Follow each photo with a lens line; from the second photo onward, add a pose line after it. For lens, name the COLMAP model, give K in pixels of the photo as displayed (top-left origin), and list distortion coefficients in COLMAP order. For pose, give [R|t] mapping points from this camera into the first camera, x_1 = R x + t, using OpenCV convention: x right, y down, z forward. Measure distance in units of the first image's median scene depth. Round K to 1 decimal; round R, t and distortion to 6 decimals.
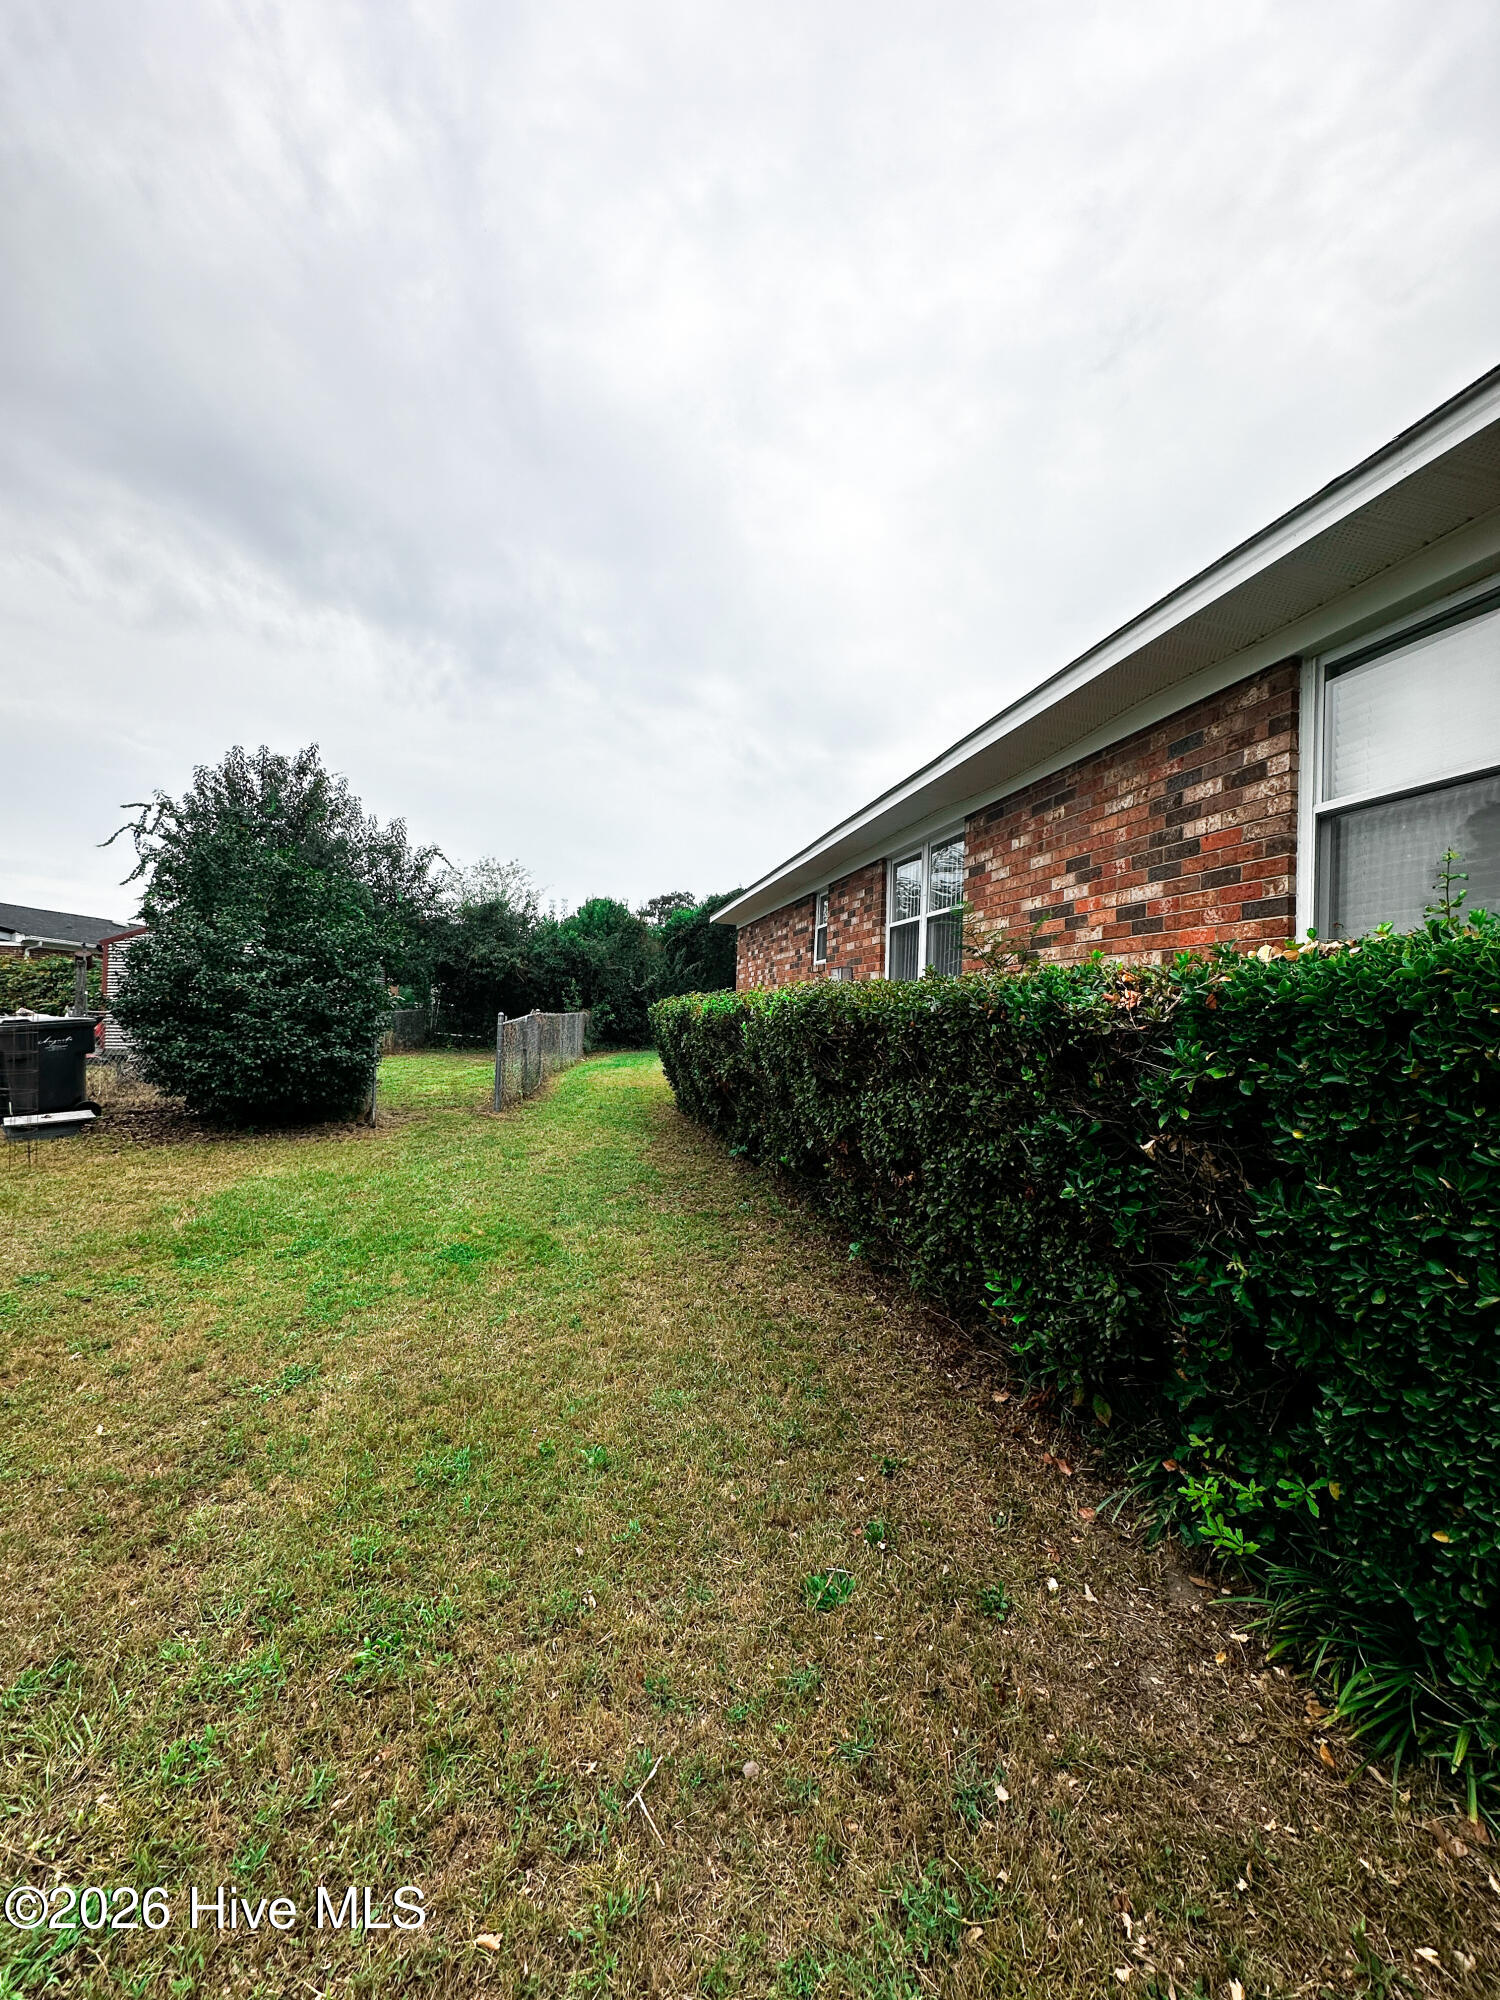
lens RADIAL K [[815.0, 0, 763.6], [0, 815.0, 982.0], [0, 0, 1]] dist [-0.005398, 0.000692]
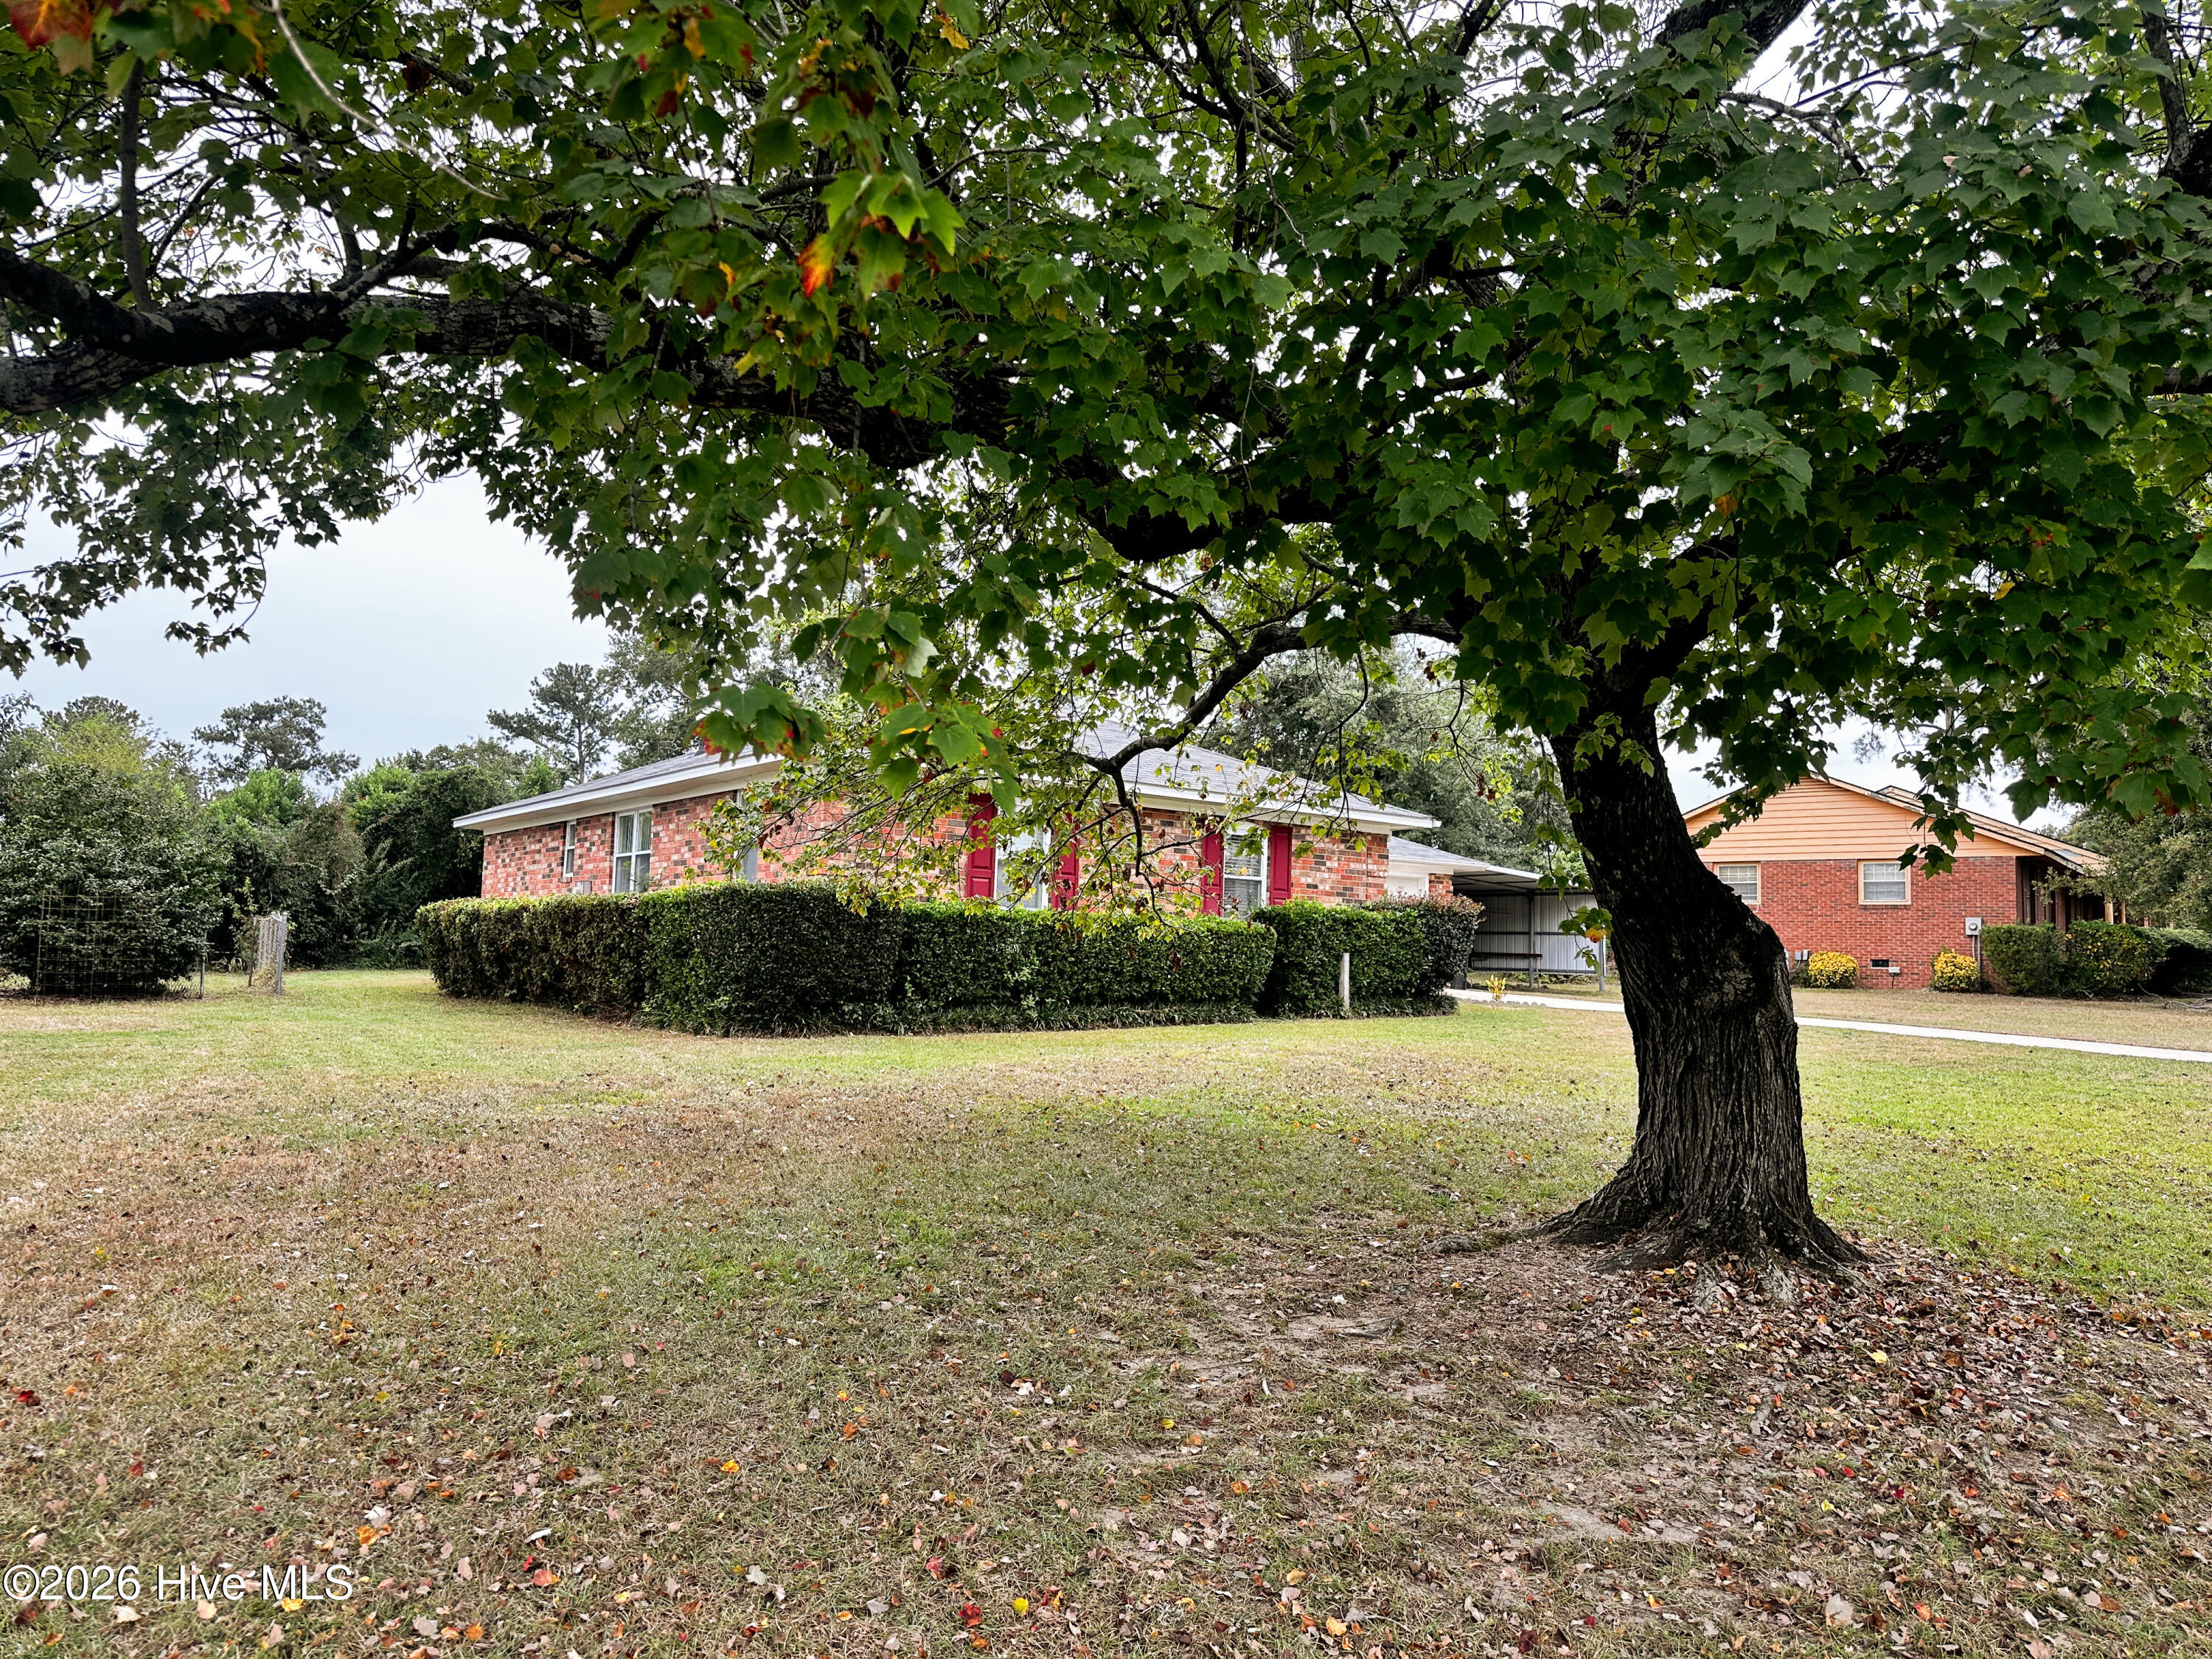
lens RADIAL K [[1530.4, 0, 1094.9], [0, 1530.4, 827.7], [0, 0, 1]] dist [0.032855, 0.001029]
pose [[0.924199, 0.031018, 0.380651, -0.039742], [-0.017712, 0.999105, -0.038411, -0.009346], [-0.381501, 0.028758, 0.923921, -0.701739]]
